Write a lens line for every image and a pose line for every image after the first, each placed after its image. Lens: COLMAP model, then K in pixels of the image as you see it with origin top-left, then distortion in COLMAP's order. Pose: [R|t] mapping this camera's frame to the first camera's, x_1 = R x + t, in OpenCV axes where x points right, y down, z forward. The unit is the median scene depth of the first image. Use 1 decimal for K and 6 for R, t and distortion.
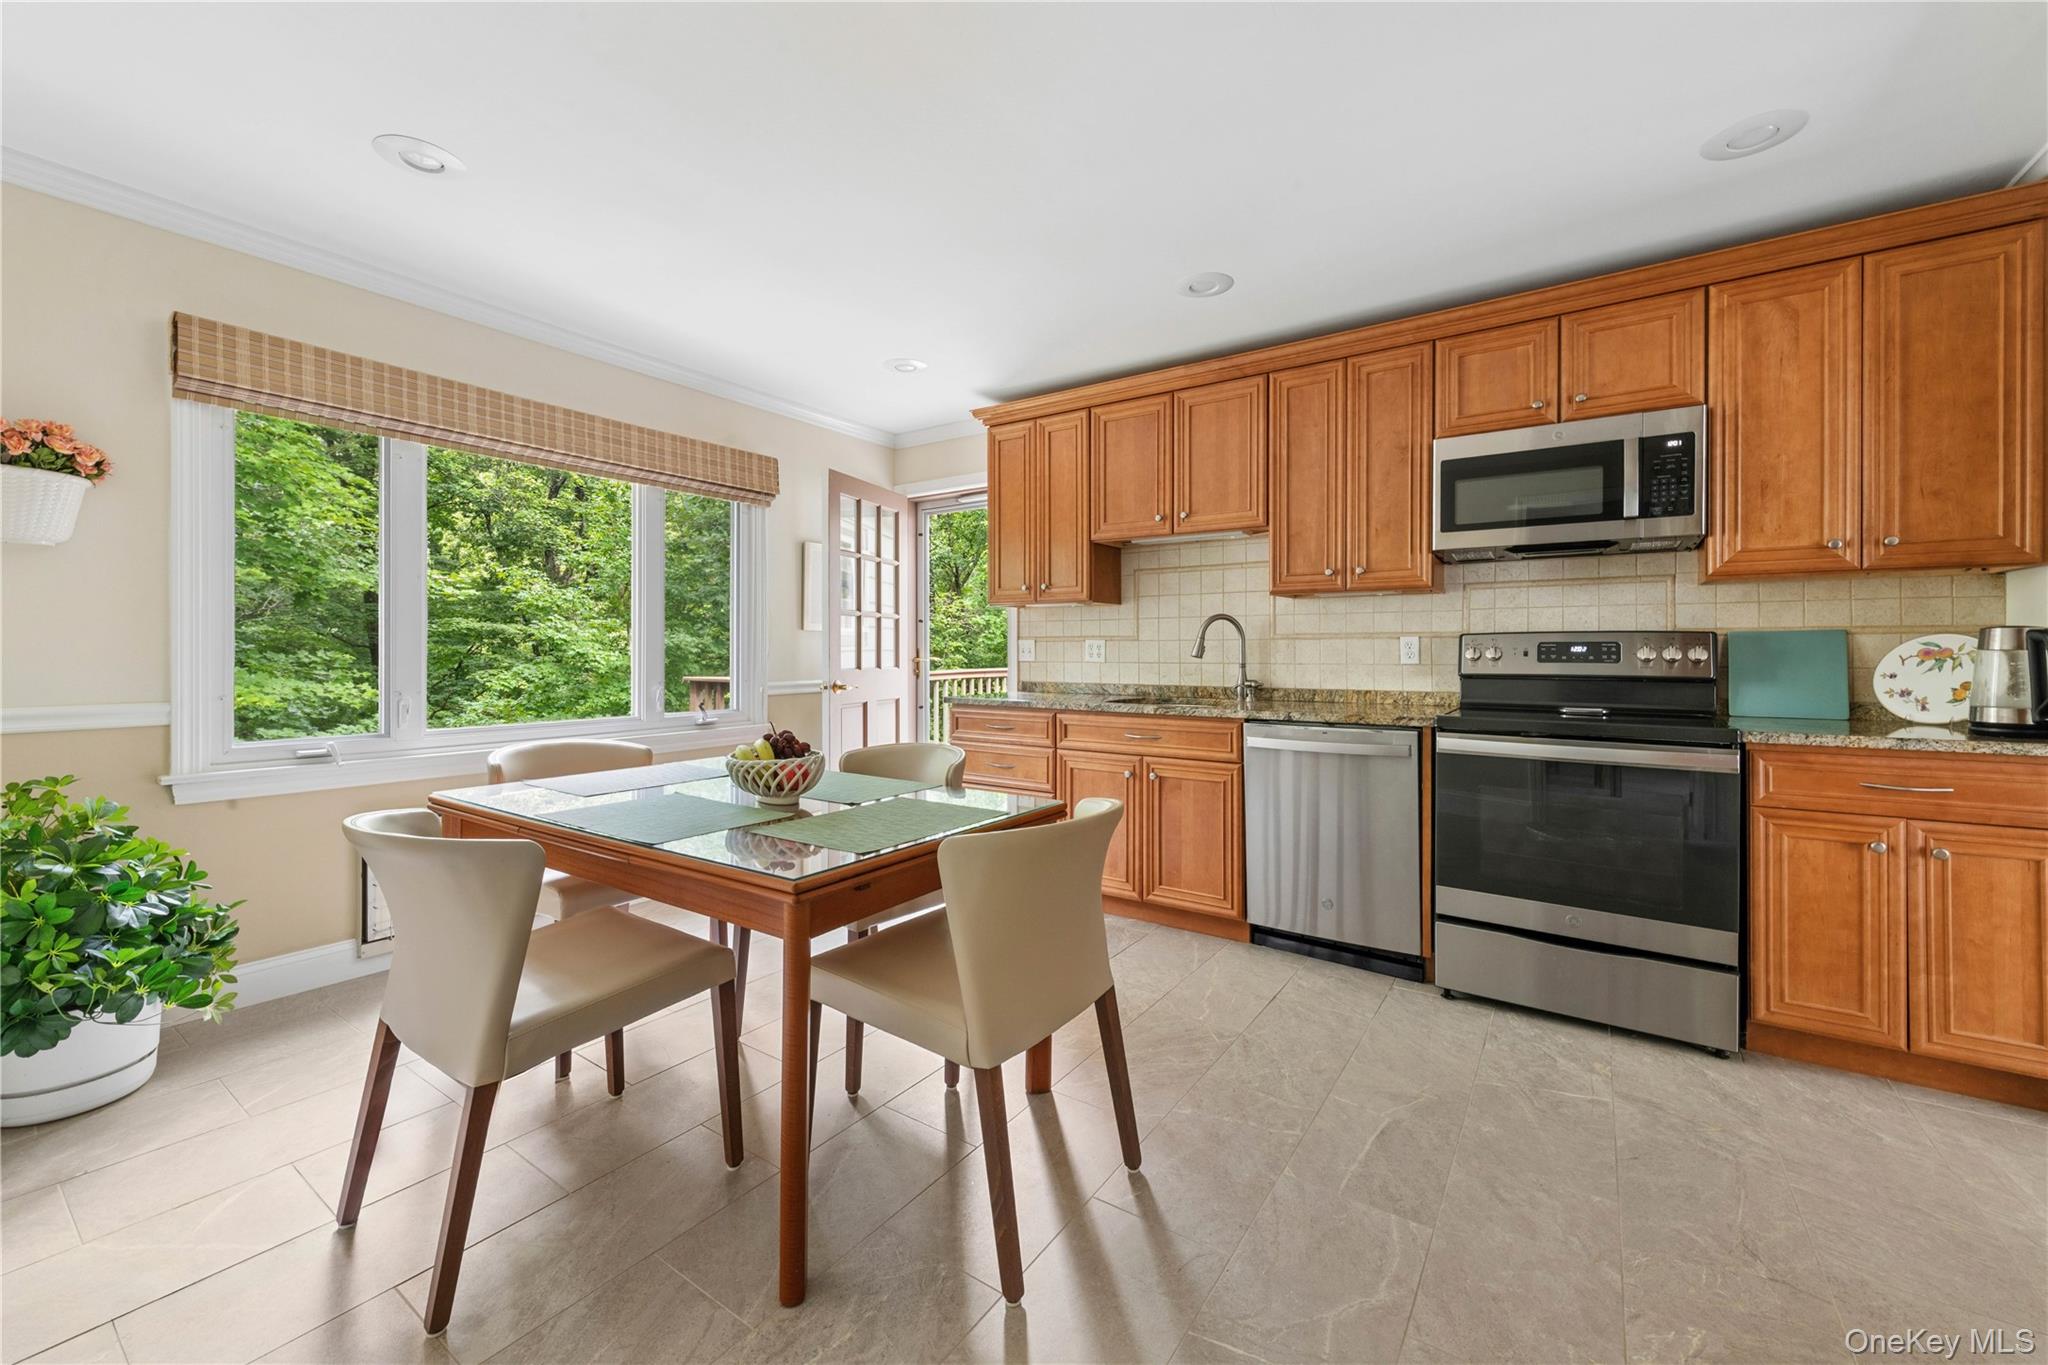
lens RADIAL K [[812.1, 0, 1024.8], [0, 812.1, 649.2], [0, 0, 1]] dist [-0.000629, -0.000105]
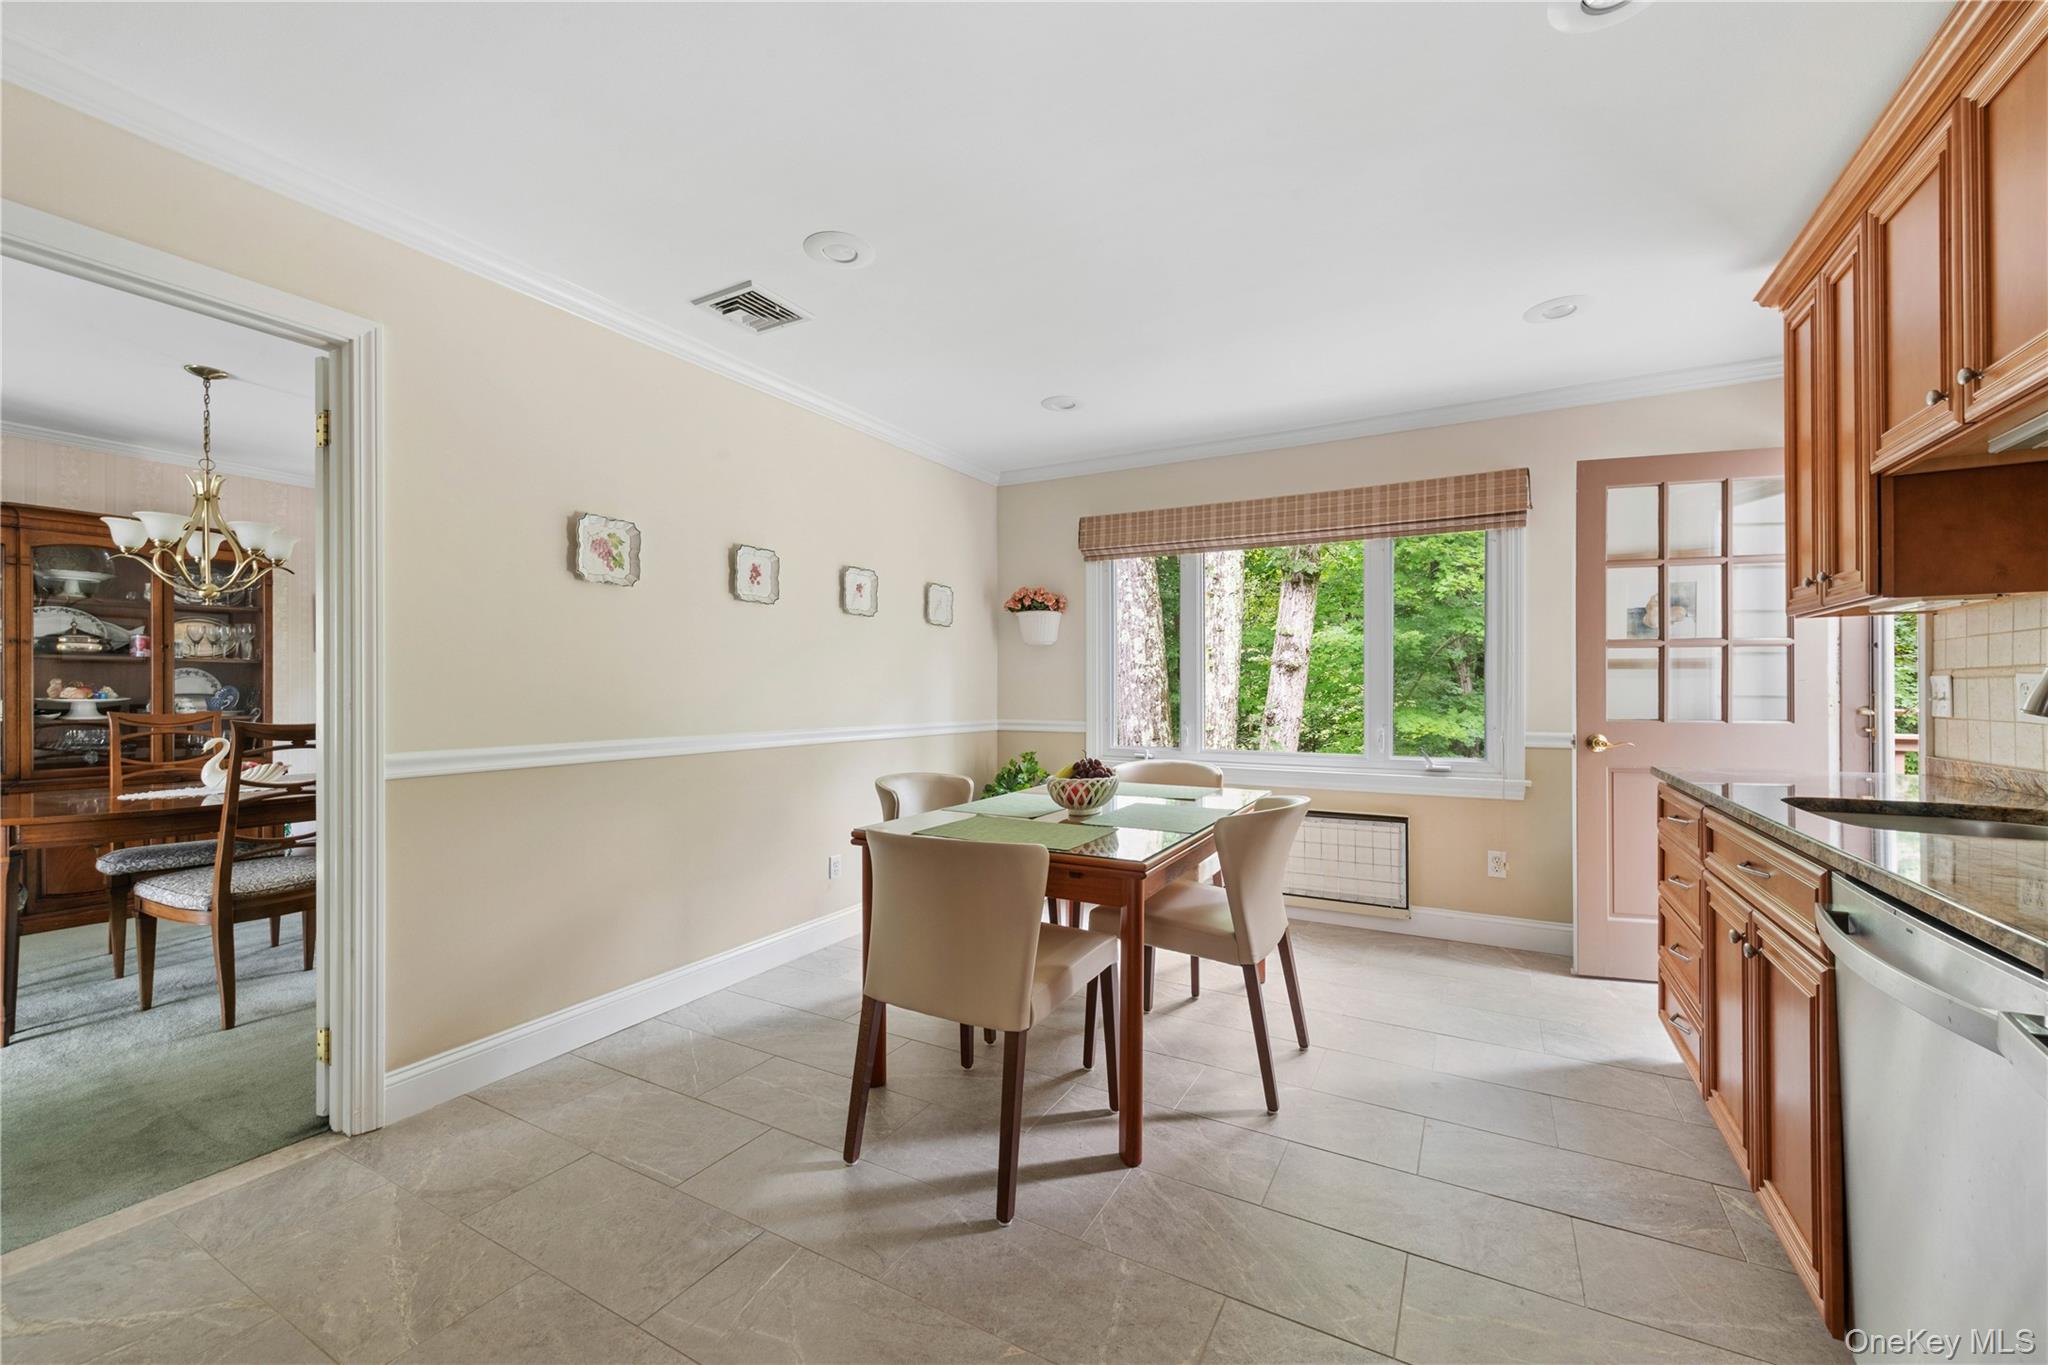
lens RADIAL K [[806.9, 0, 1024.0], [0, 806.9, 682.5], [0, 0, 1]] dist [0.000701, 0.000108]
pose [[0.090474, -0.013209, -0.995811, 0.472738], [0.001771, 0.999913, -0.013103, -0.001026], [0.995897, -0.000578, 0.090490, 0.394469]]
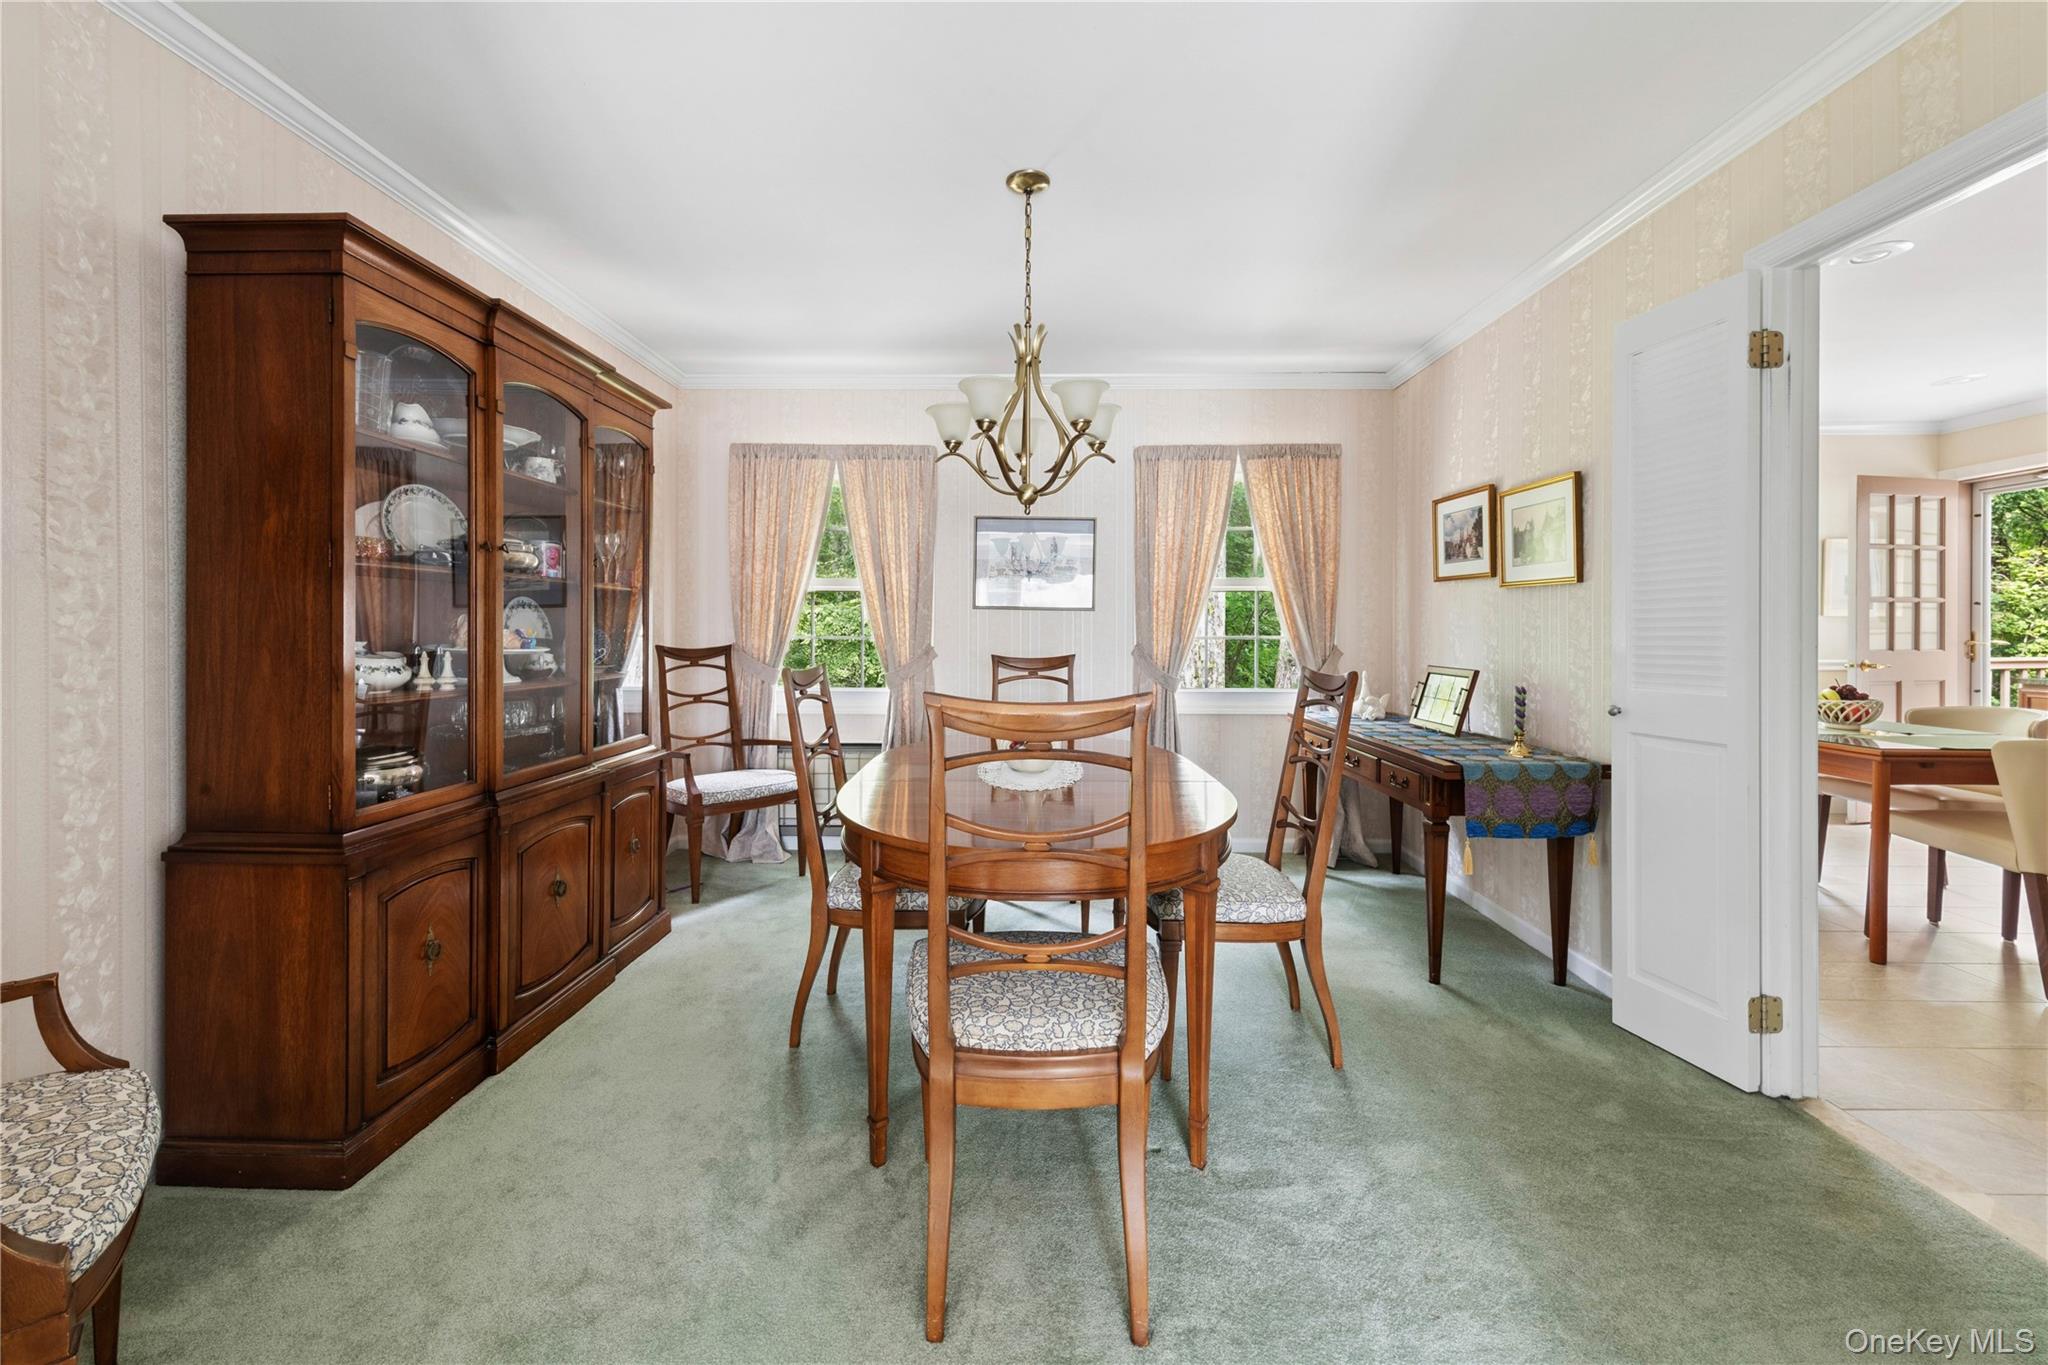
lens RADIAL K [[825.7, 0, 1025.6], [0, 825.7, 638.9], [0, 0, 1]] dist [-0.001327, -0.000279]
pose [[0.554063, 0.005021, -0.832460, 0.078702], [0.001940, 0.999971, 0.007323, -0.001425], [0.832473, -0.005672, 0.554037, -0.628439]]
